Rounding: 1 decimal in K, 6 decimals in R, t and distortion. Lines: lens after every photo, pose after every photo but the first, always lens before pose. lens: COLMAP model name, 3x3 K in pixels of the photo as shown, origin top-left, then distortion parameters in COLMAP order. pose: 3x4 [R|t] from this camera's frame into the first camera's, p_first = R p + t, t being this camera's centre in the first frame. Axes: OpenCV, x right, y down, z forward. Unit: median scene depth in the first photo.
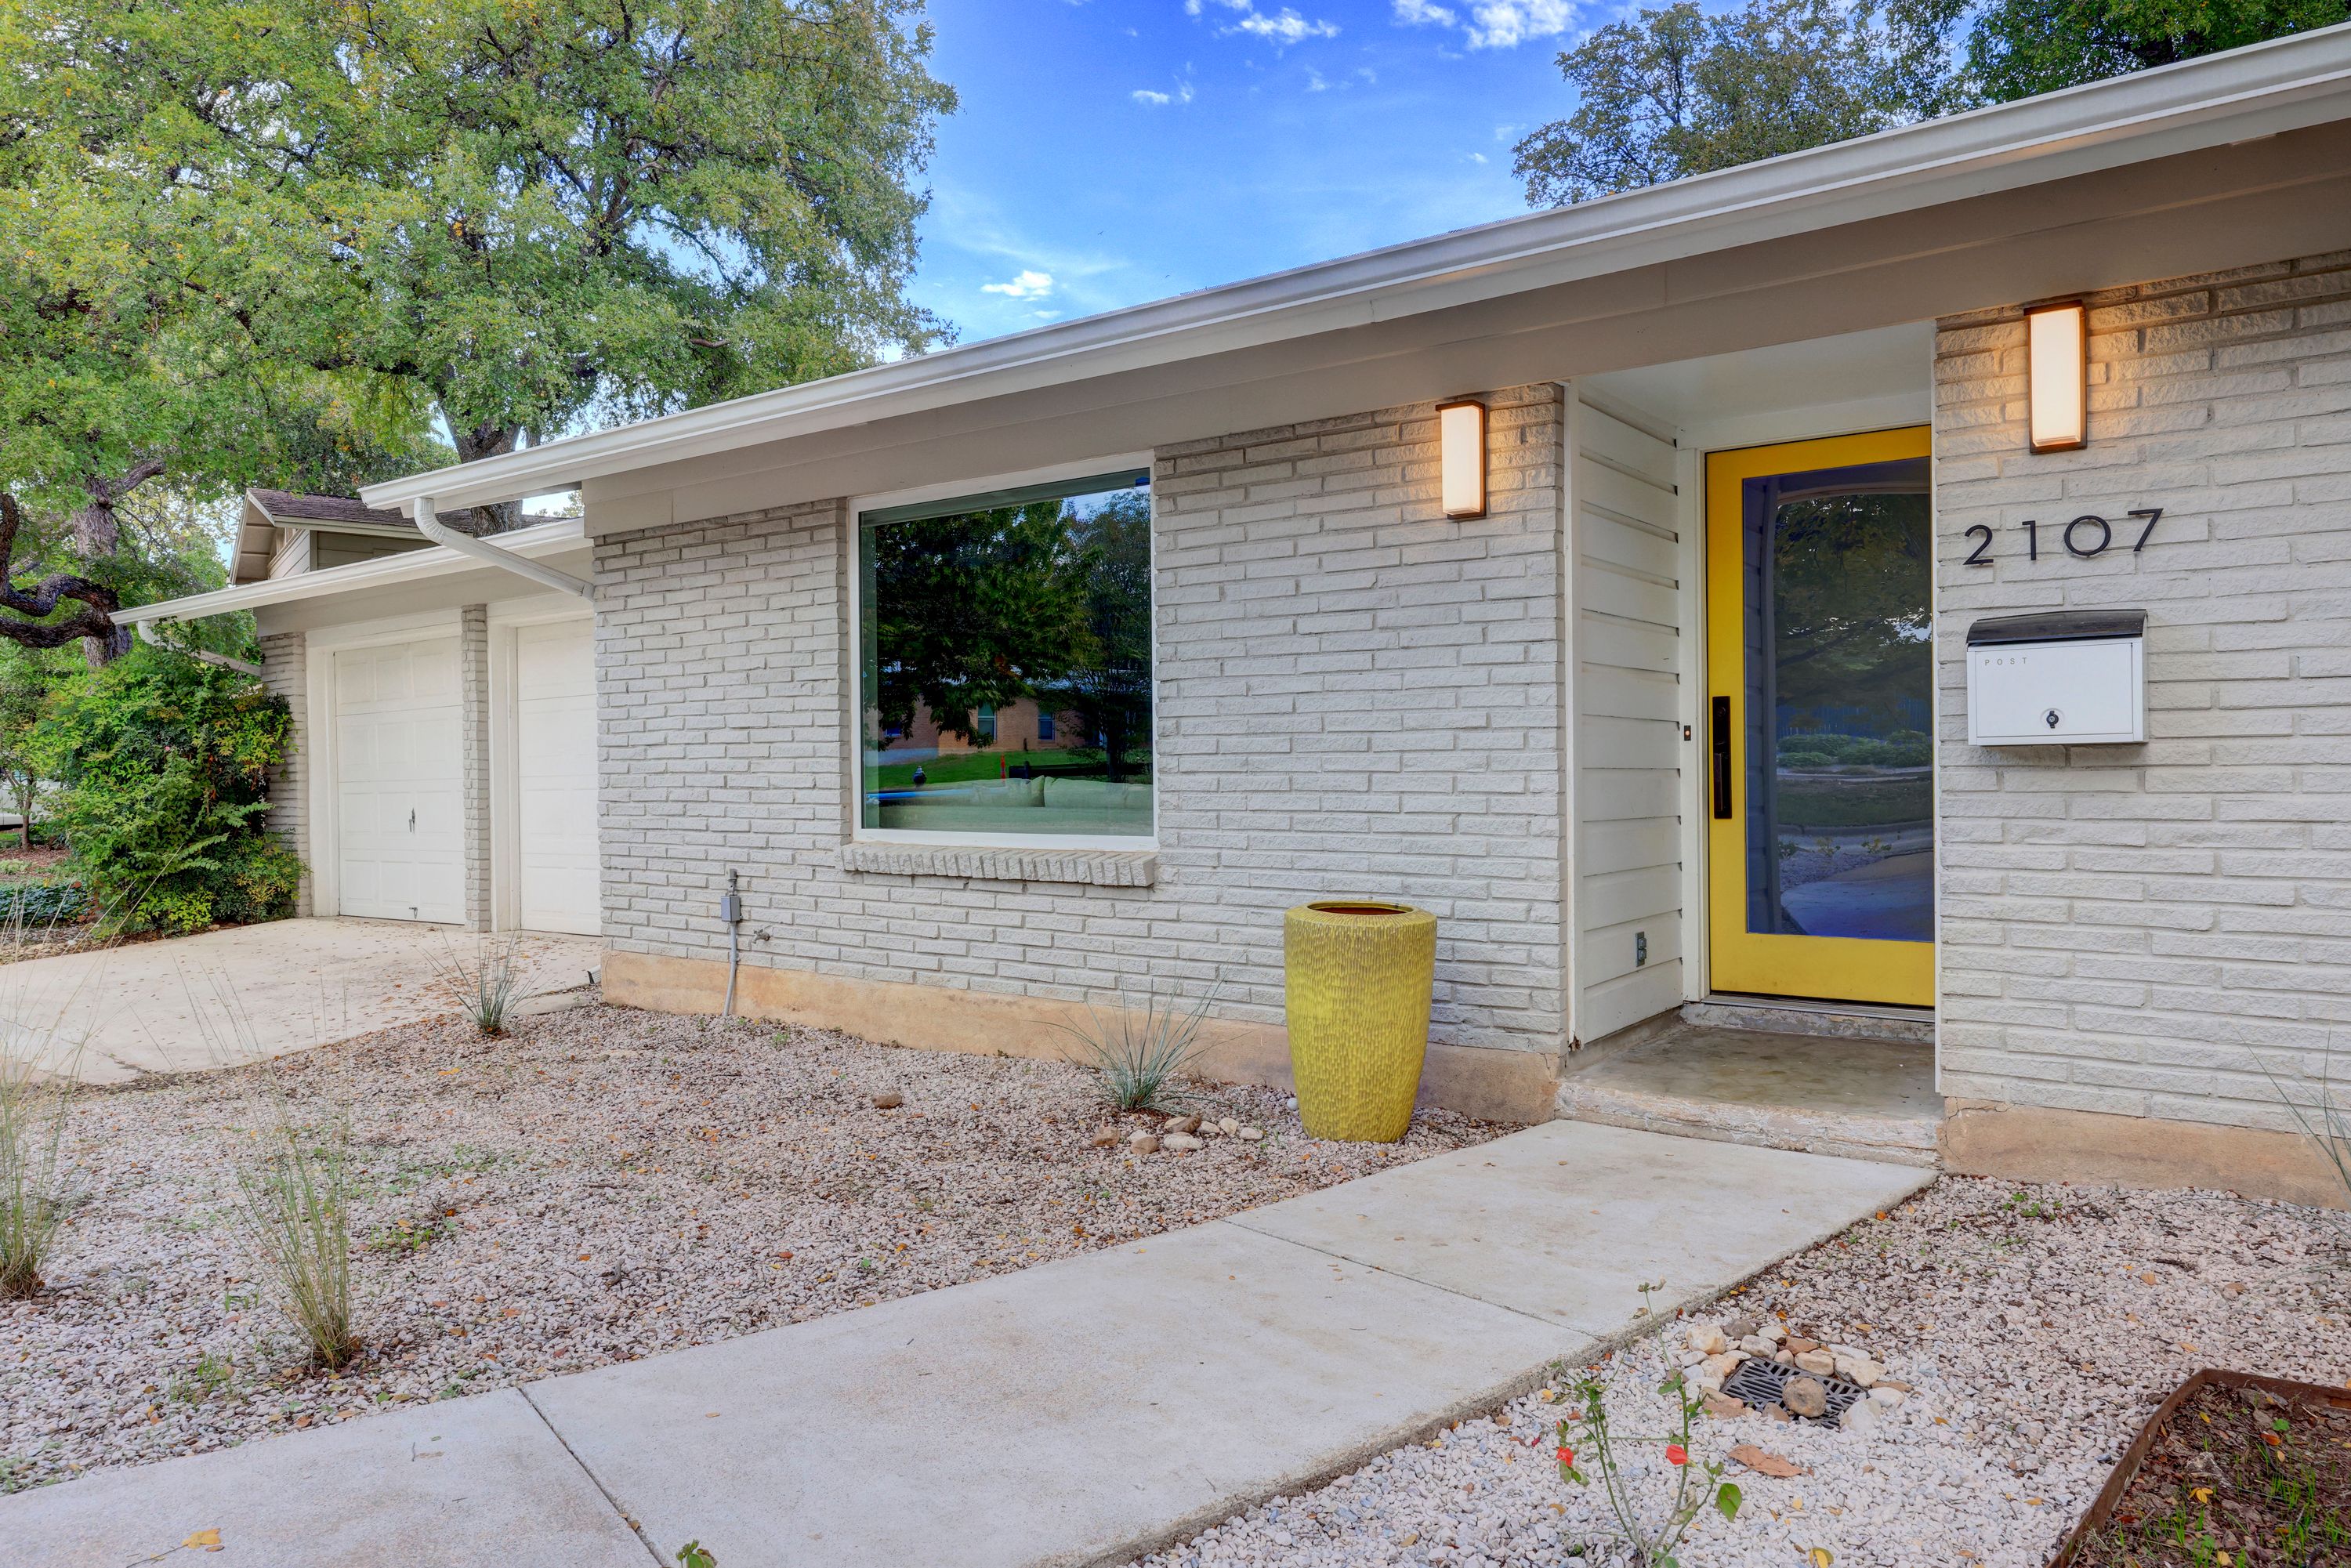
lens RADIAL K [[1541.9, 0, 1175.7], [0, 1541.9, 783.0], [0, 0, 1]] dist [0.006369, -0.000680]
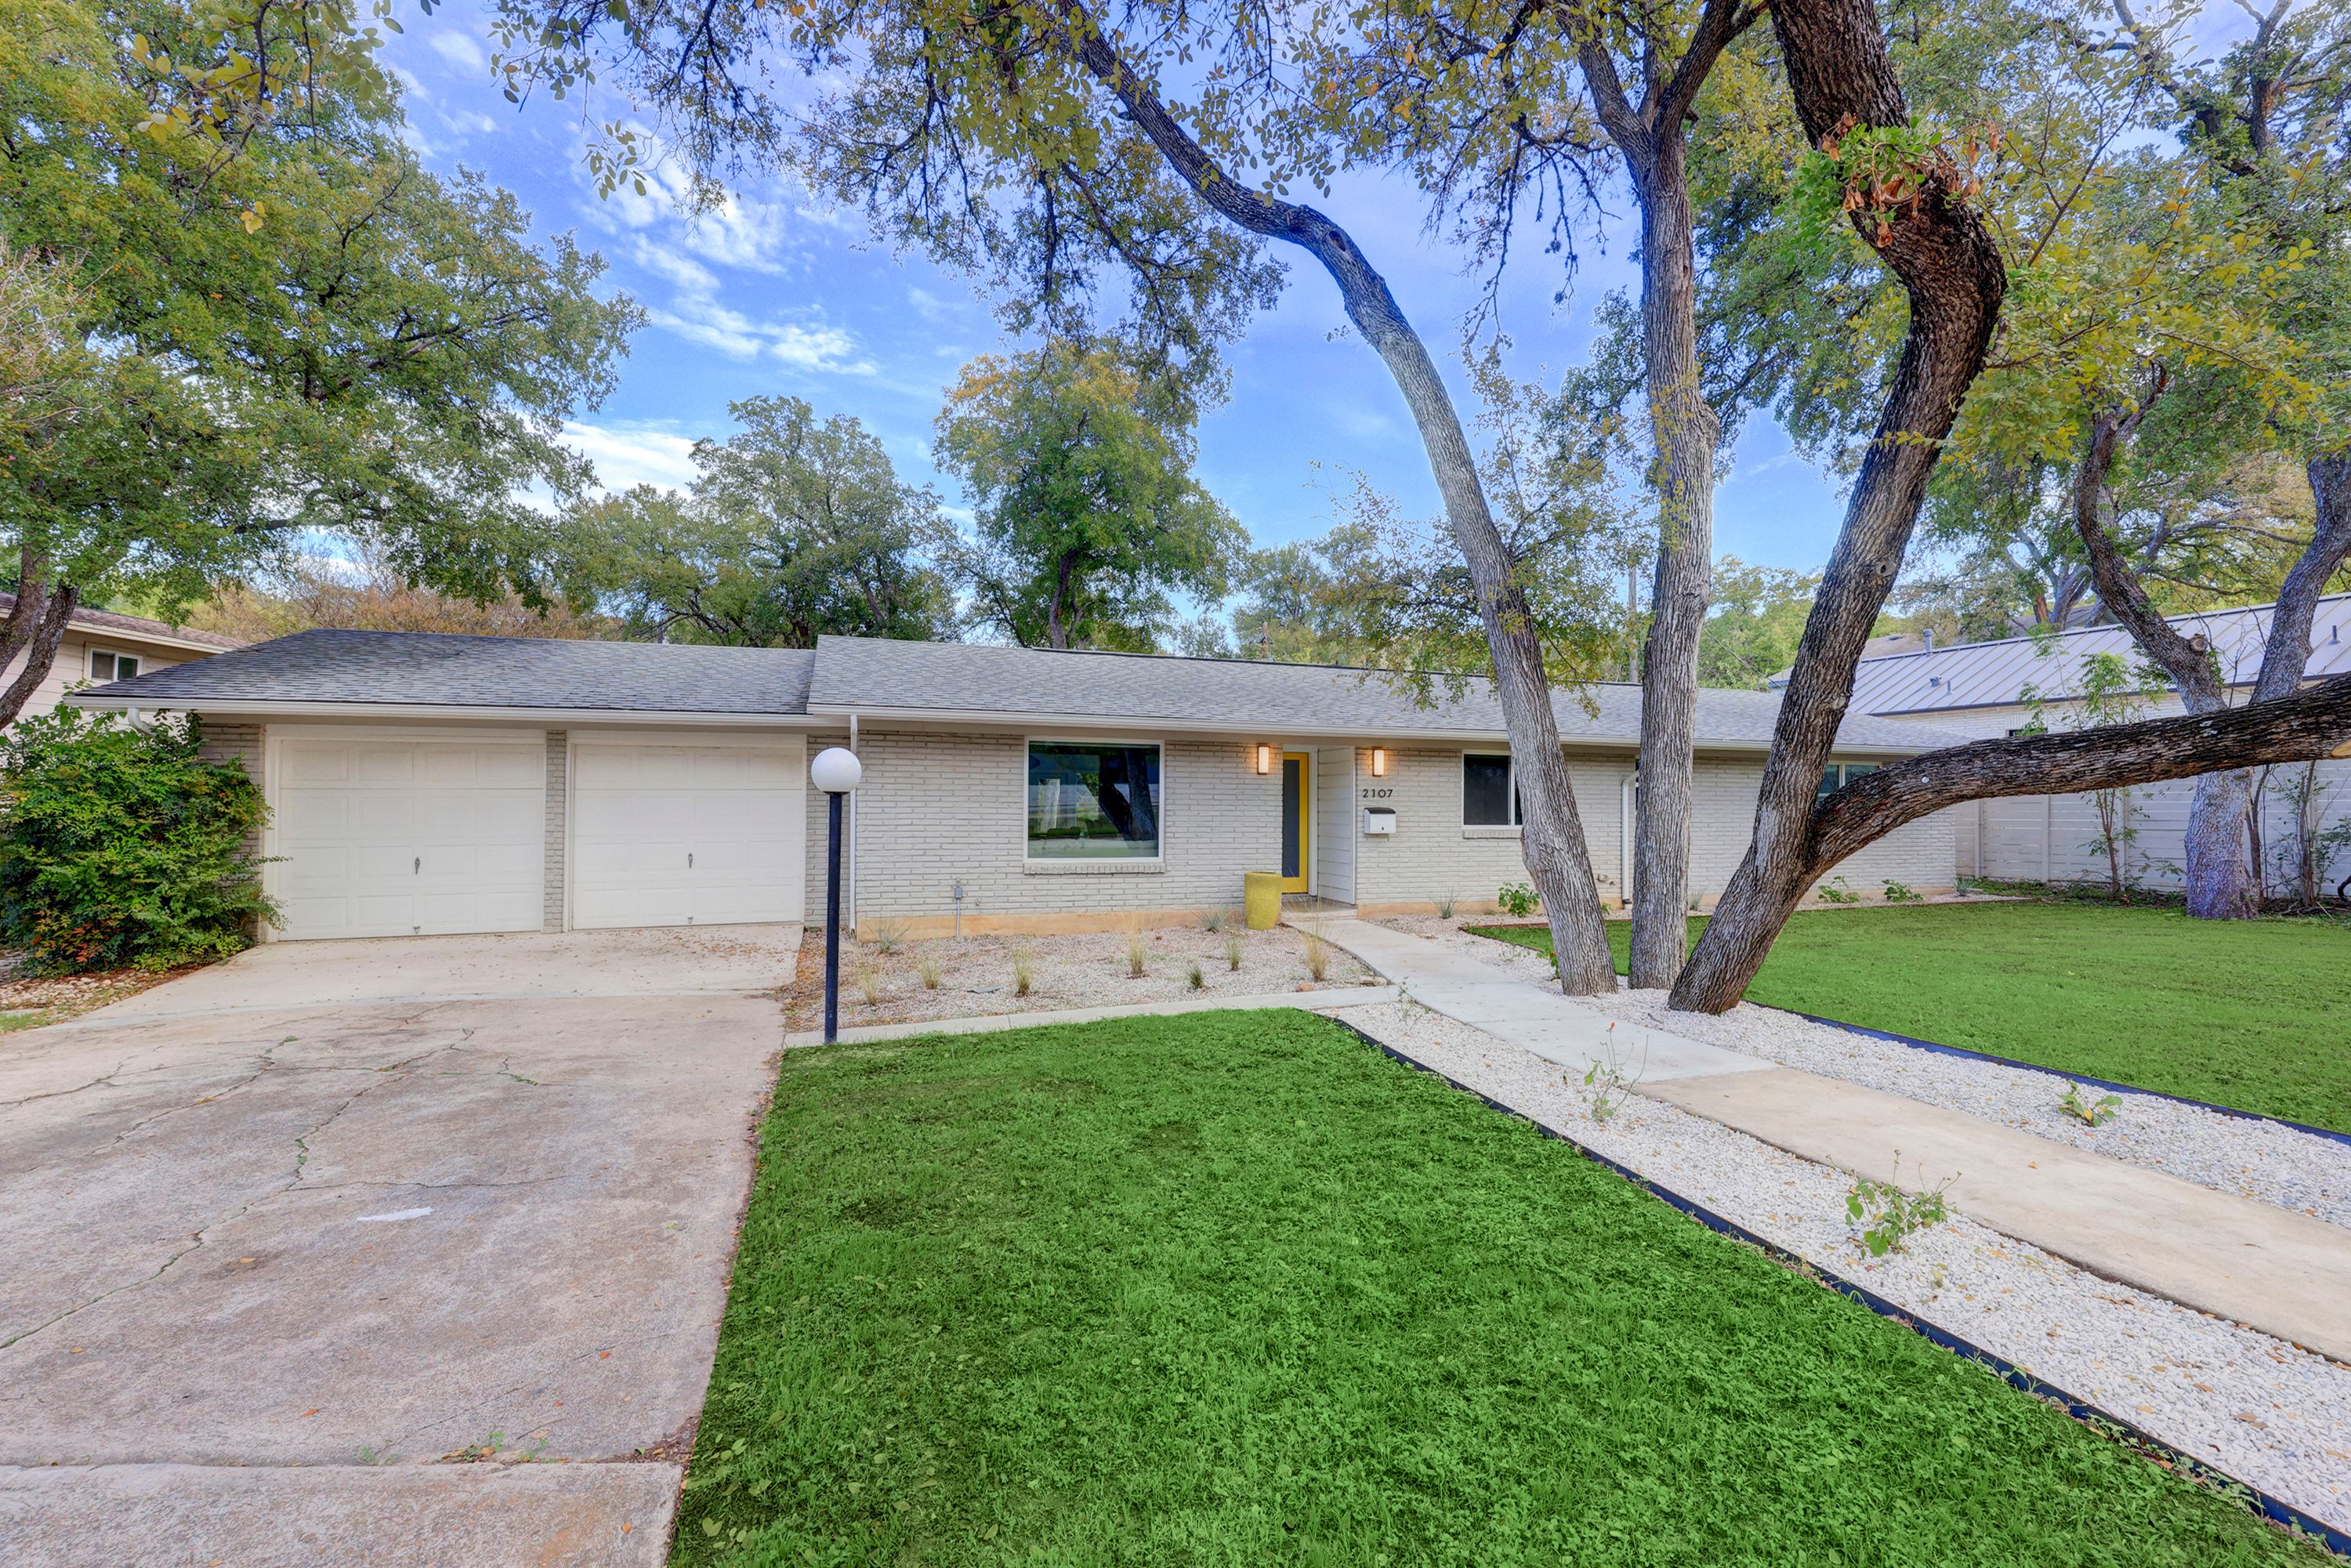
lens RADIAL K [[972.2, 0, 1174.0], [0, 972.2, 792.6], [0, 0, 1]] dist [0.000980, 0.000011]
pose [[0.559299, 0.026470, 0.828543, -1.936607], [-0.005168, 0.999582, -0.028447, -0.049789], [-0.828950, 0.011628, 0.559202, -0.200383]]
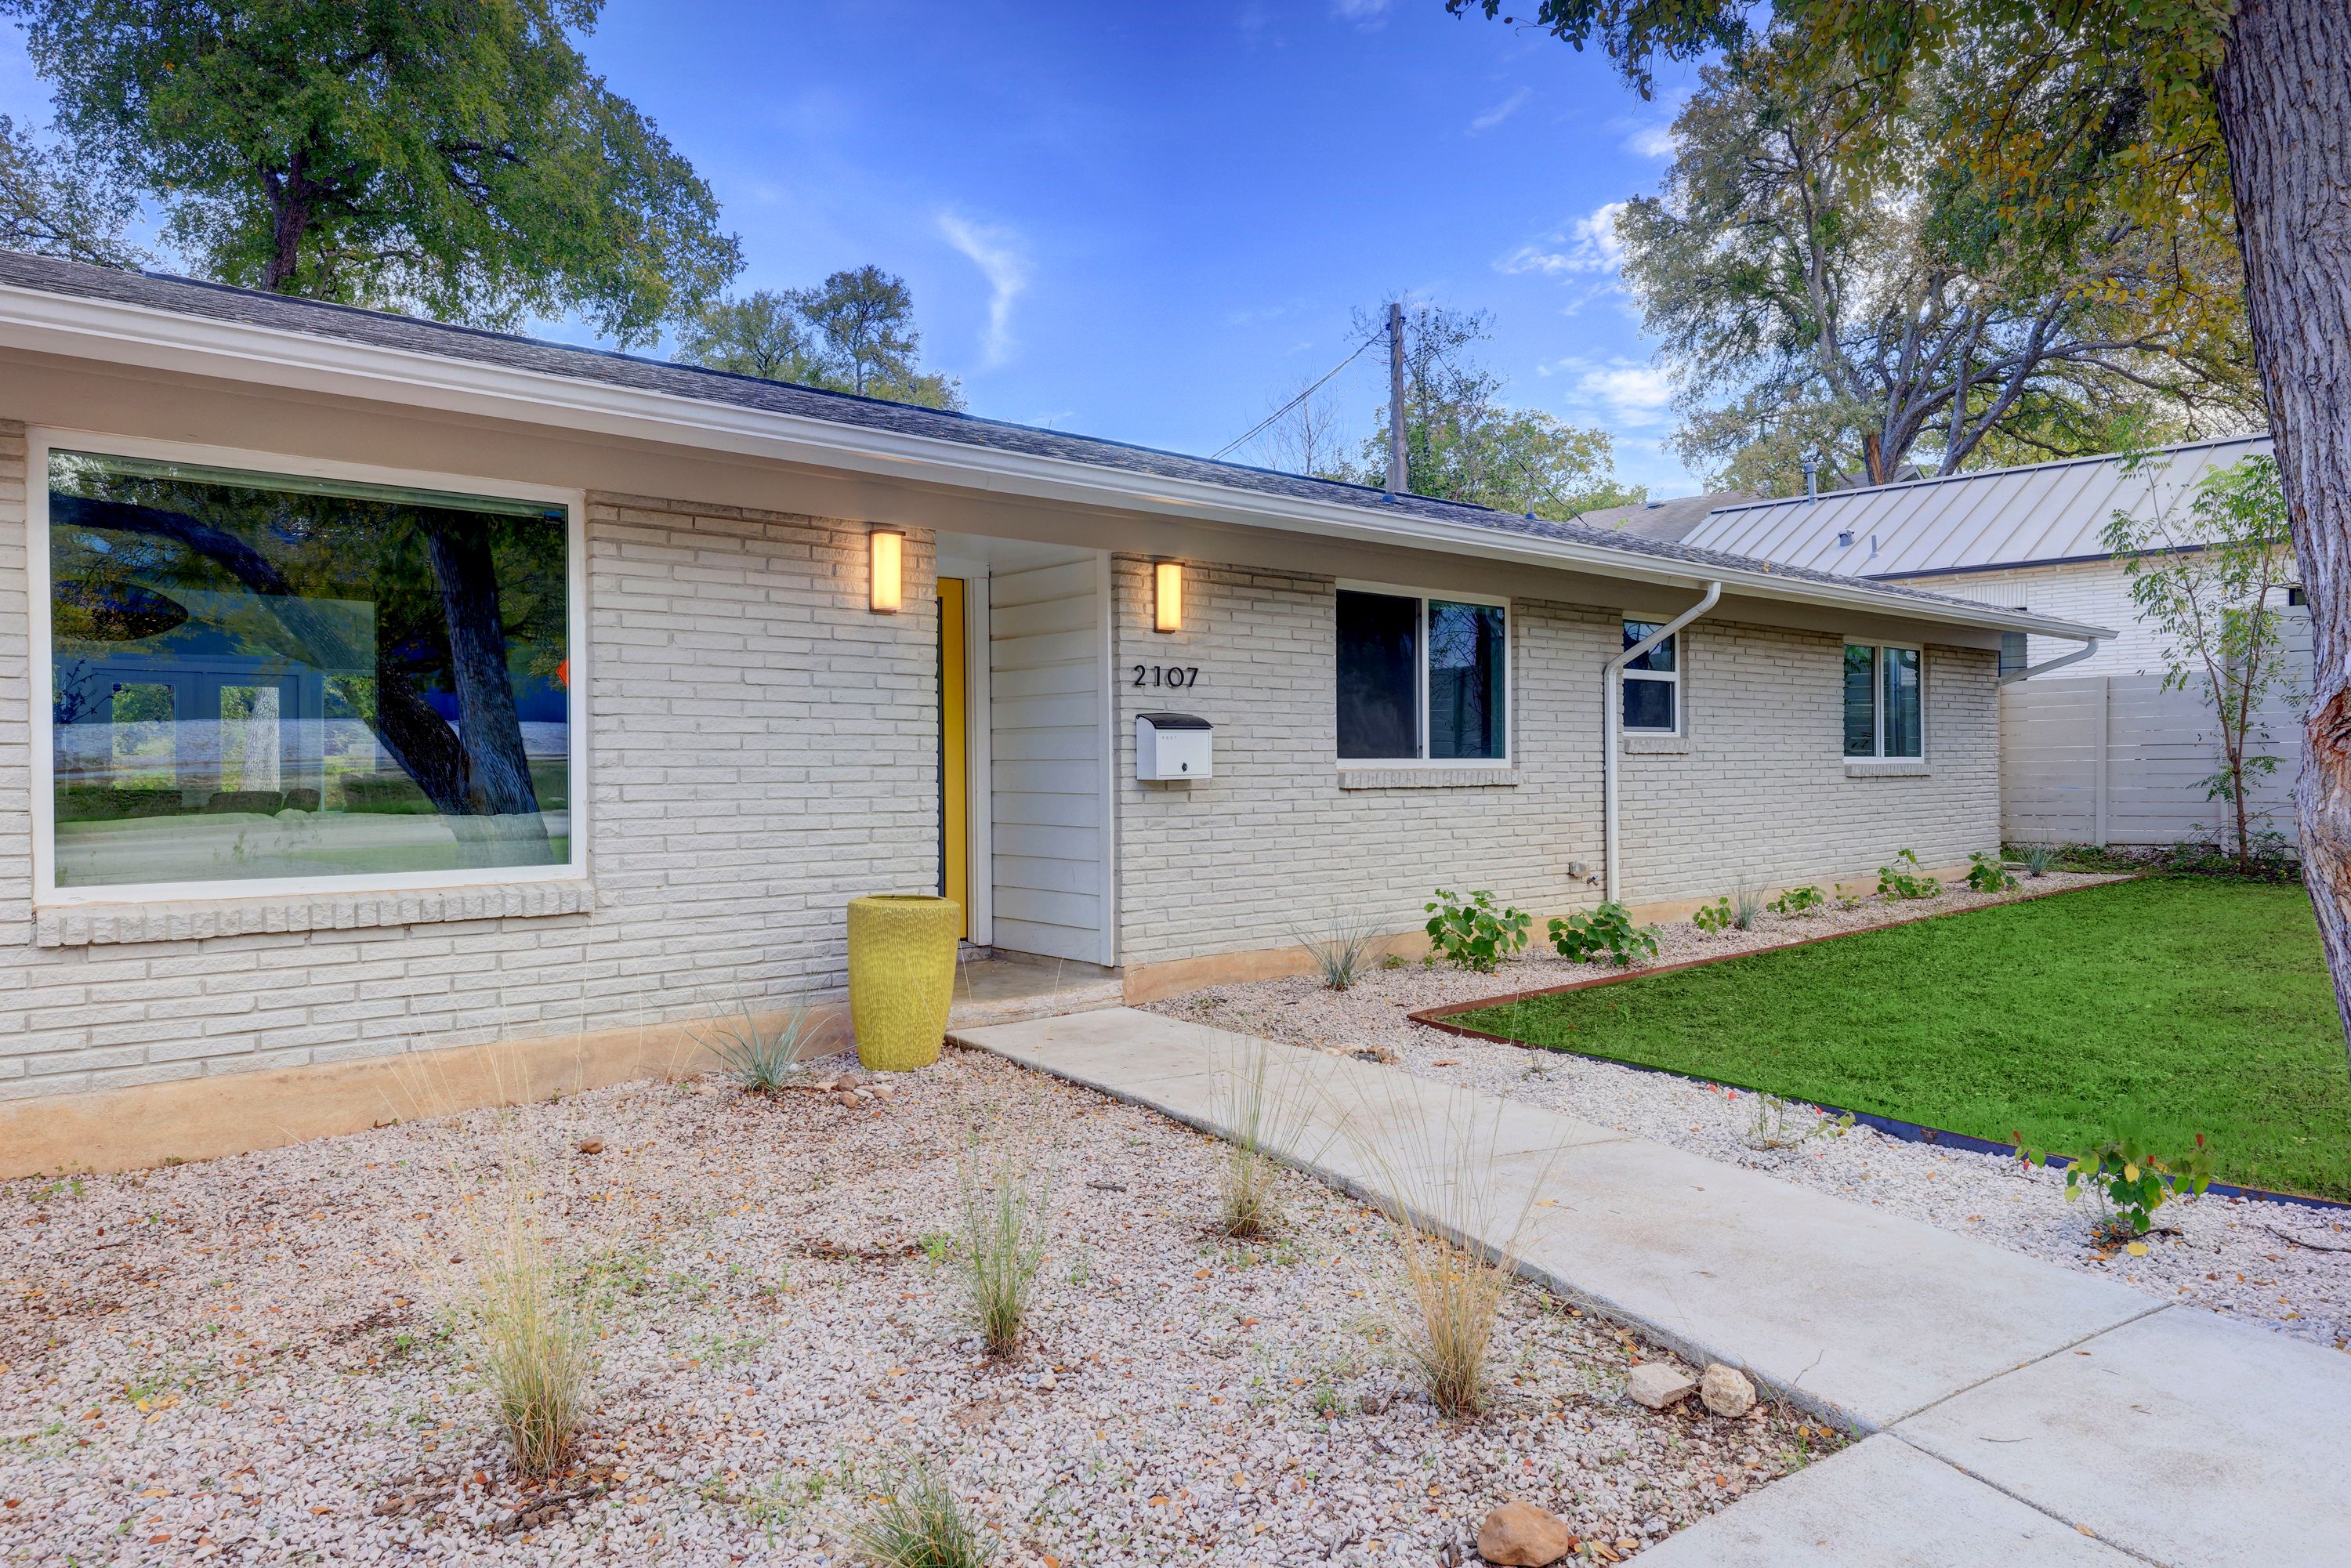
lens RADIAL K [[1541.9, 0, 1176.3], [0, 1541.9, 780.0], [0, 0, 1]] dist [0.006369, -0.000680]
pose [[0.201030, -0.002506, 0.979582, -1.065561], [0.012397, 0.999923, 0.000014, -0.018596], [-0.979507, 0.012141, 0.201045, 0.451273]]
